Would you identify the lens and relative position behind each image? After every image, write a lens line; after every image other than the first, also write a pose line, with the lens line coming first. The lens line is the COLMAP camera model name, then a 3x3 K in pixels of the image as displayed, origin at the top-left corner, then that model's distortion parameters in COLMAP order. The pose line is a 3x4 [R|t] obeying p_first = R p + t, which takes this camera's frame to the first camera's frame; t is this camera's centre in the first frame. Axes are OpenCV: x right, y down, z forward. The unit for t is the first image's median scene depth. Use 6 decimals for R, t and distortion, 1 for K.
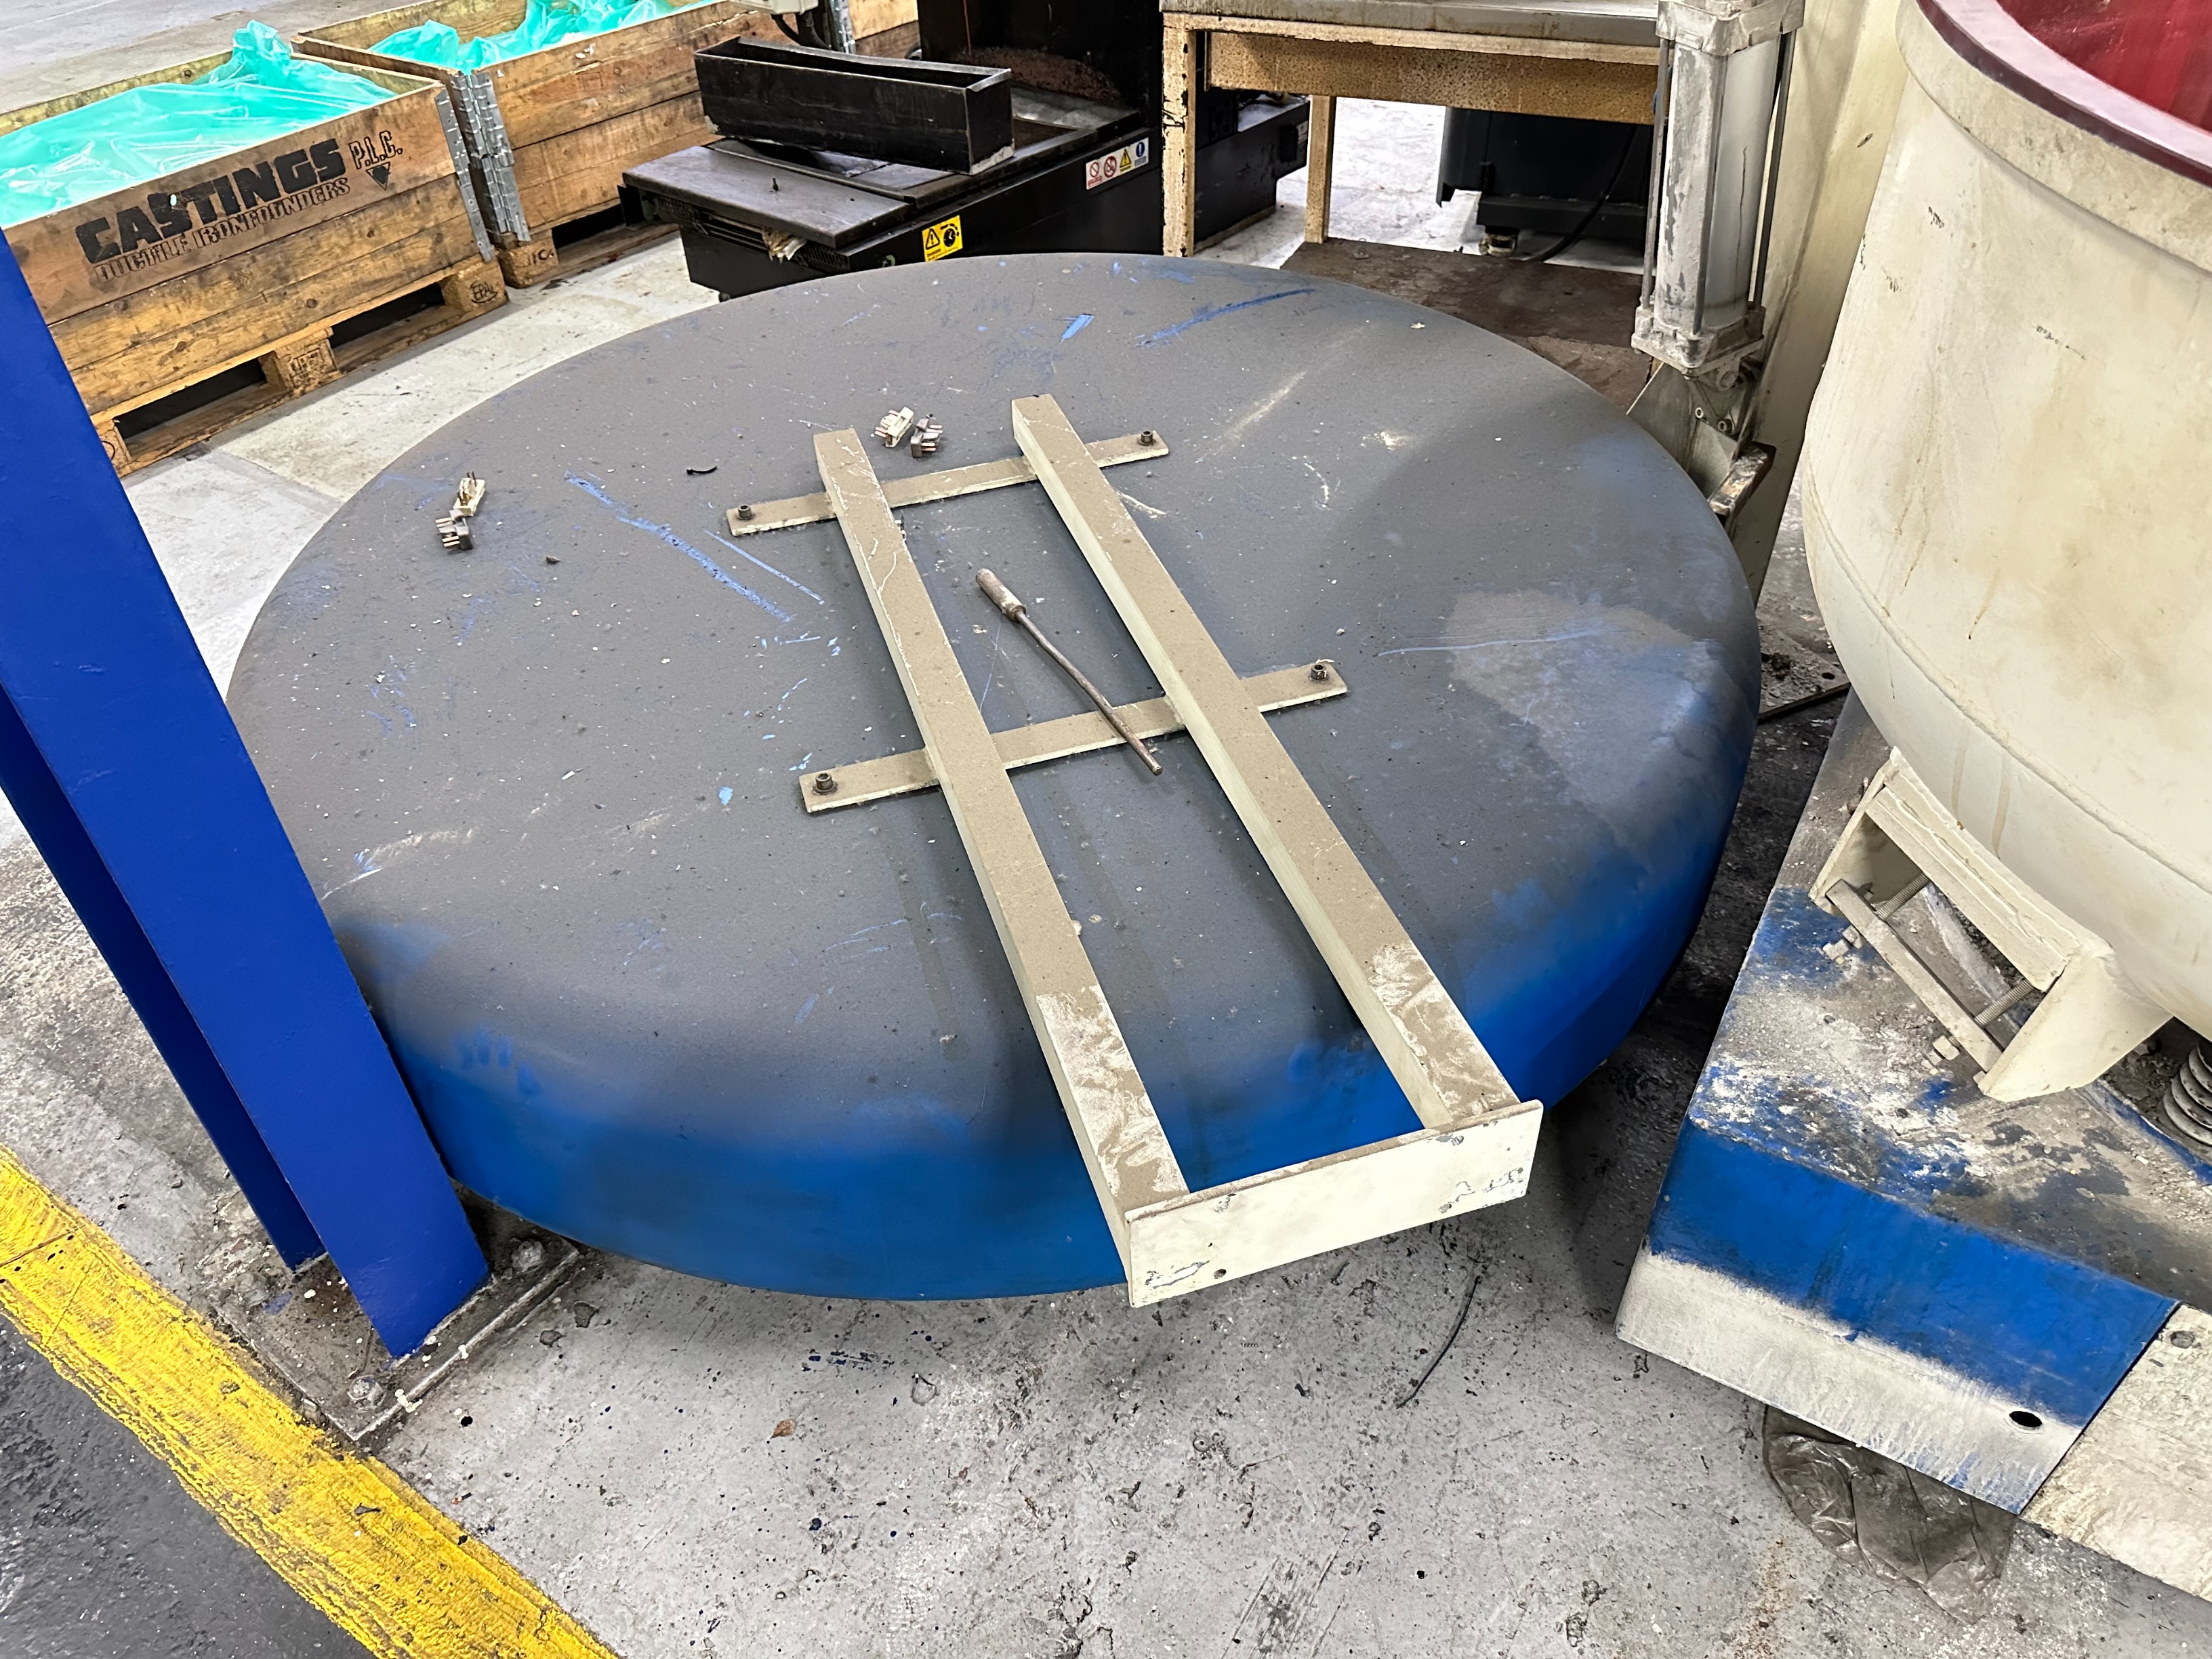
lens RADIAL K [[1564.2, 0, 1098.8], [0, 1564.2, 830.4], [0, 0, 1]] dist [0.027909, -0.045264]
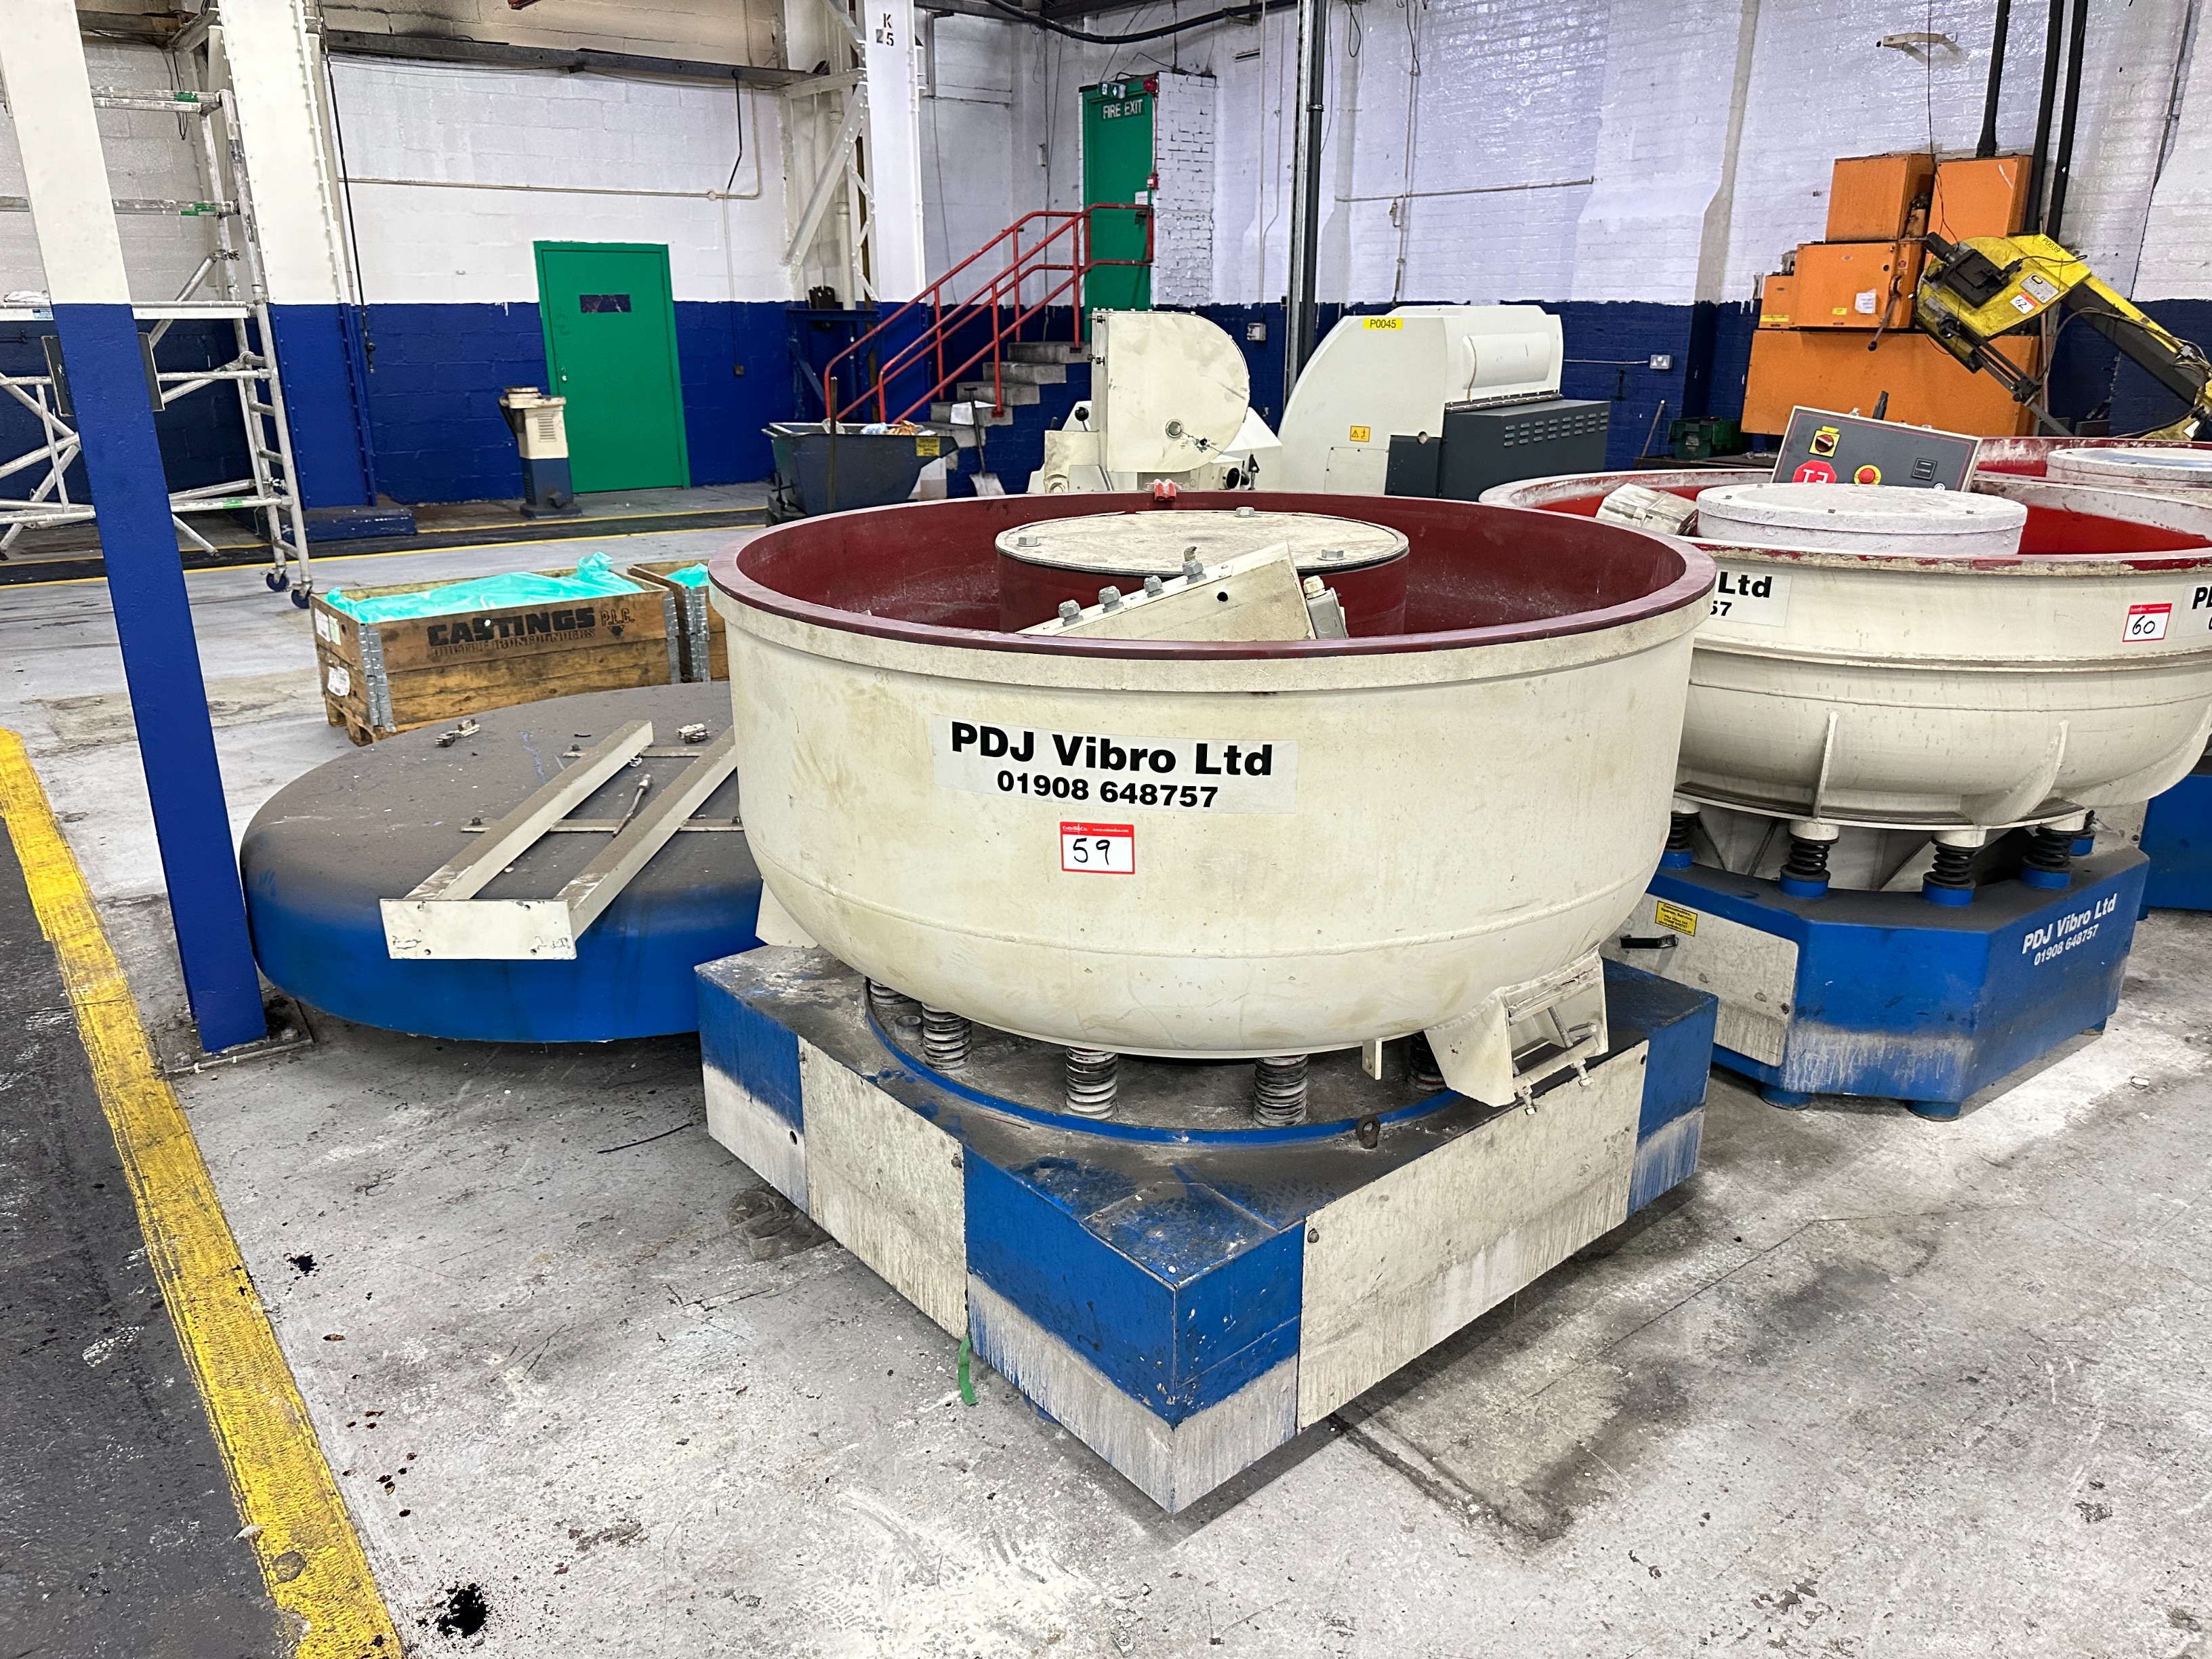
lens RADIAL K [[1530.2, 0, 1145.0], [0, 1530.2, 861.4], [0, 0, 1]] dist [0.048671, -0.059526]
pose [[0.952803, 0.134355, -0.272241, 0.601613], [-0.220906, 0.921946, -0.318145, 0.229767], [0.208247, 0.363269, 0.908113, -0.327834]]
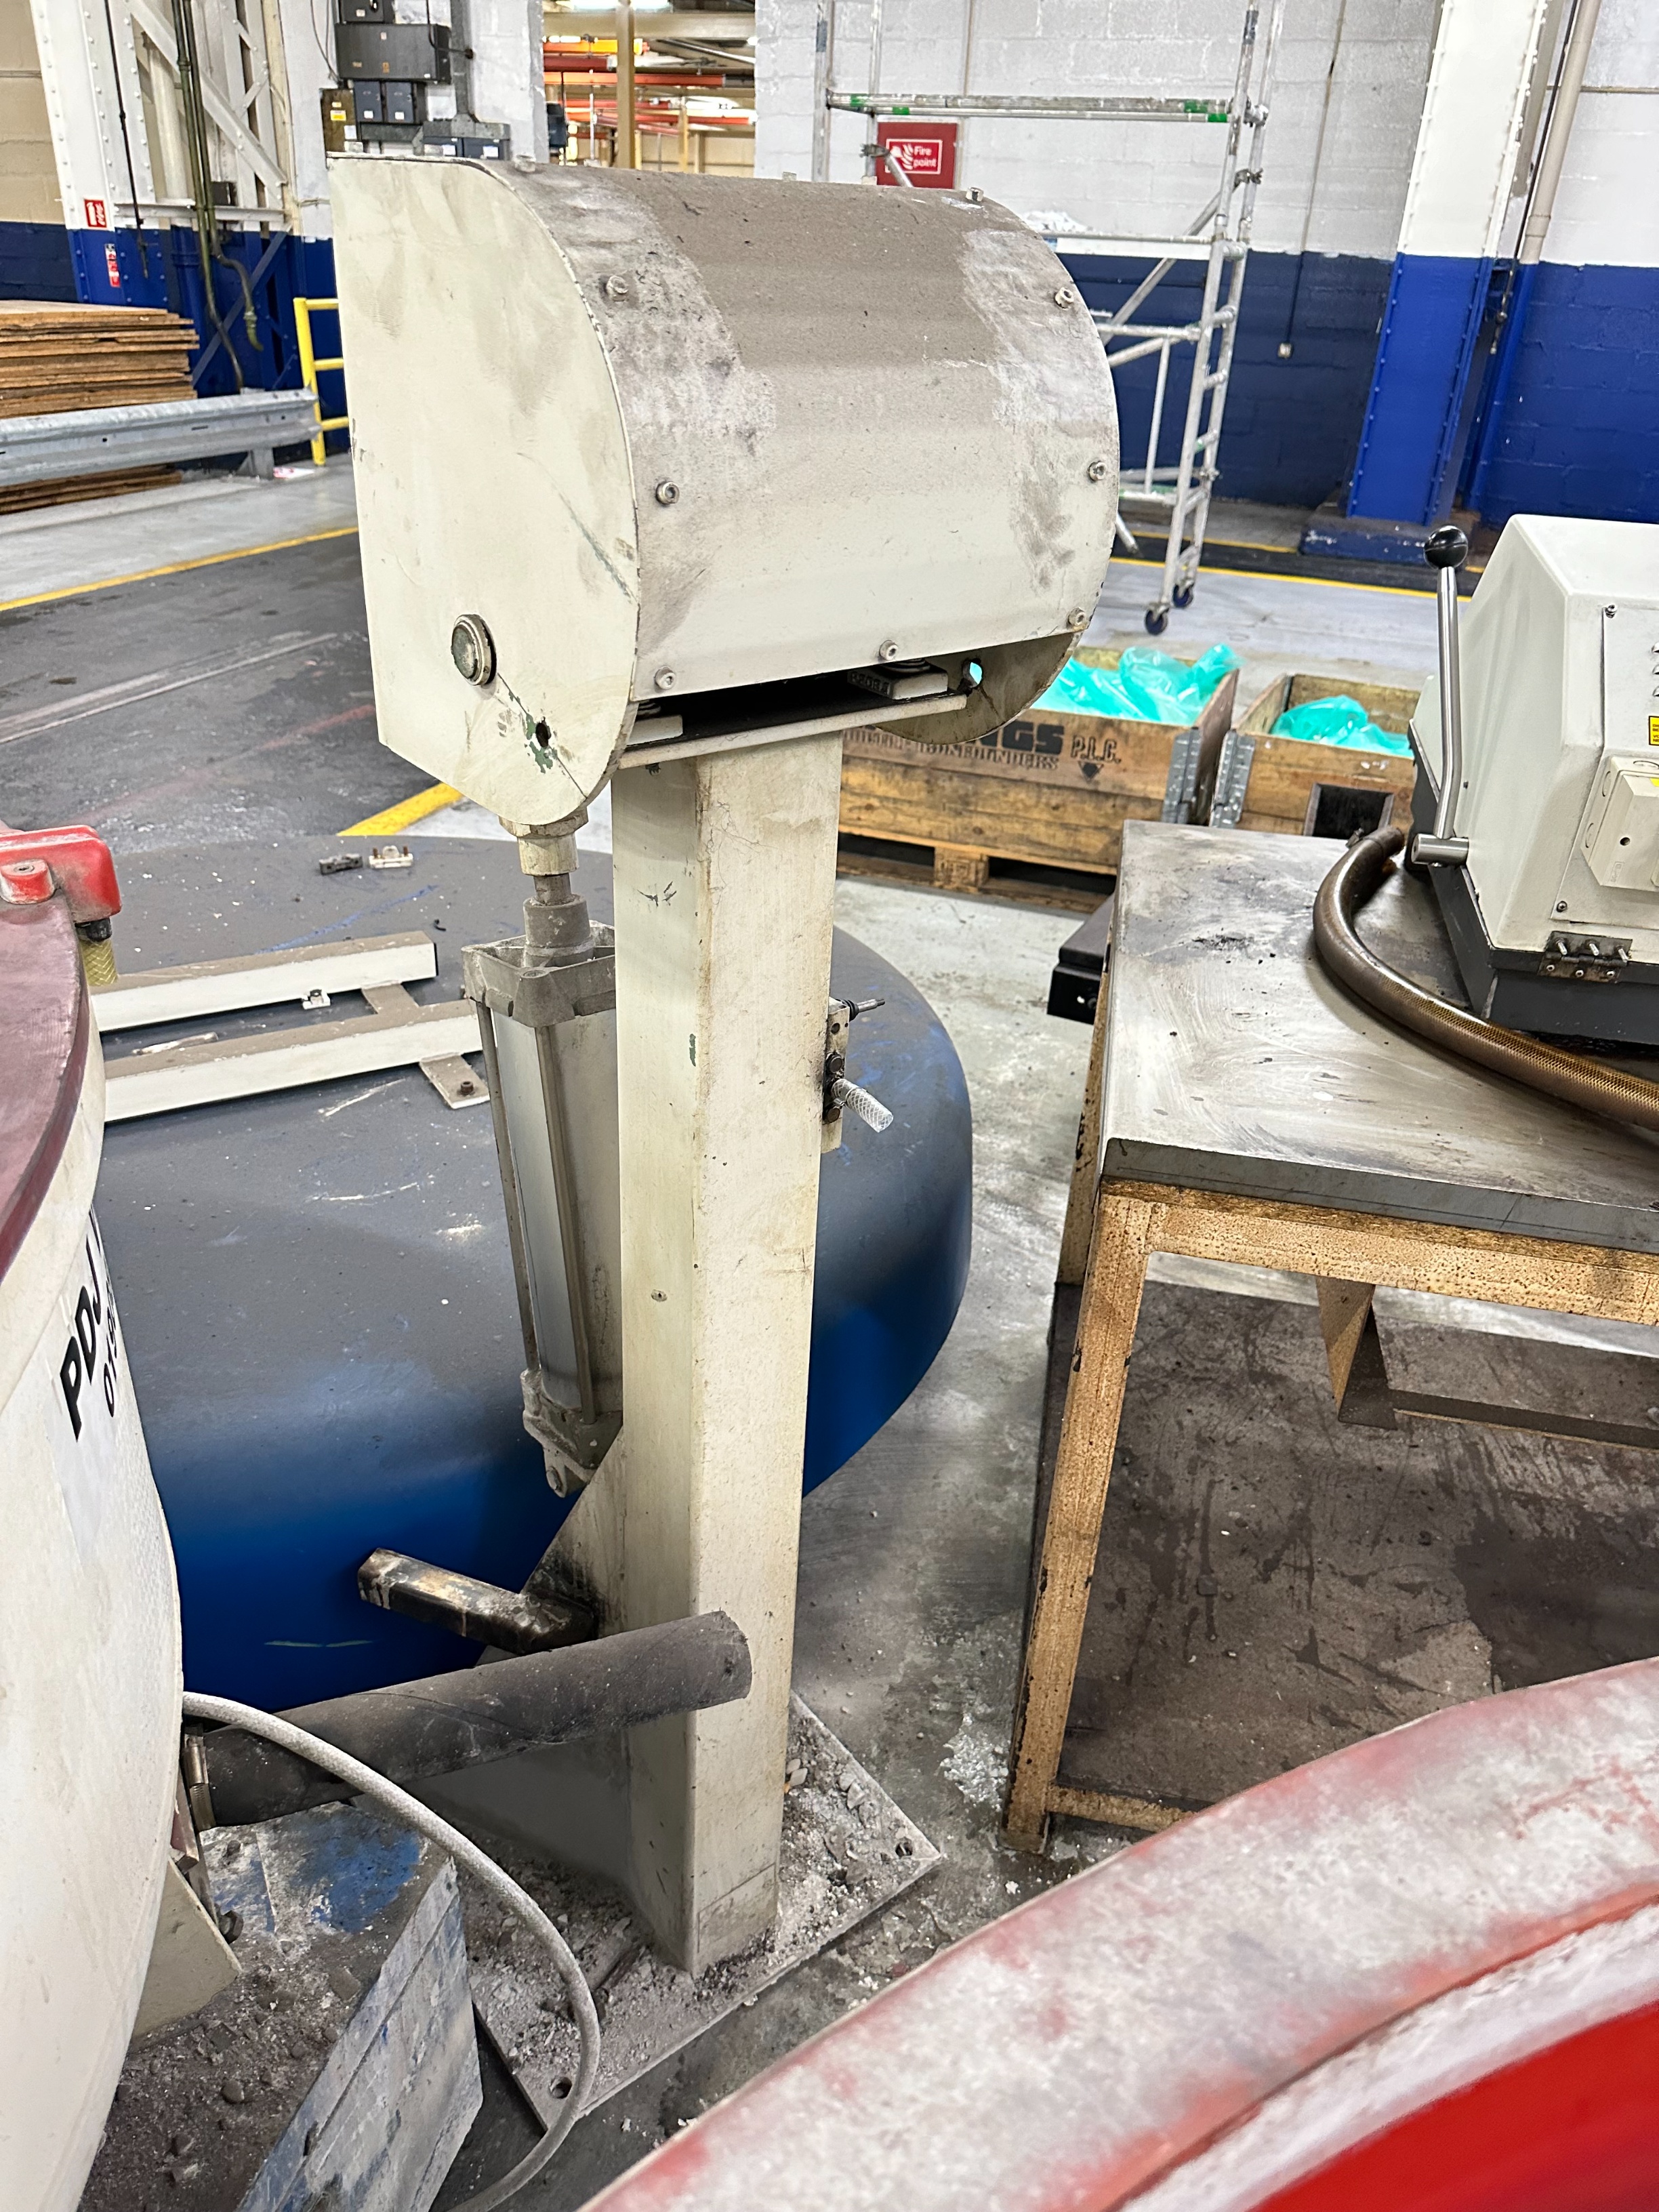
lens RADIAL K [[1564.2, 0, 828.0], [0, 1564.2, 1146.2], [0, 0, 1]] dist [0.027909, -0.045264]
pose [[0.228616, 0.526451, -0.818892, 0.576348], [-0.669448, 0.695732, 0.260378, -0.404941], [0.706805, 0.488679, 0.511487, 0.431606]]
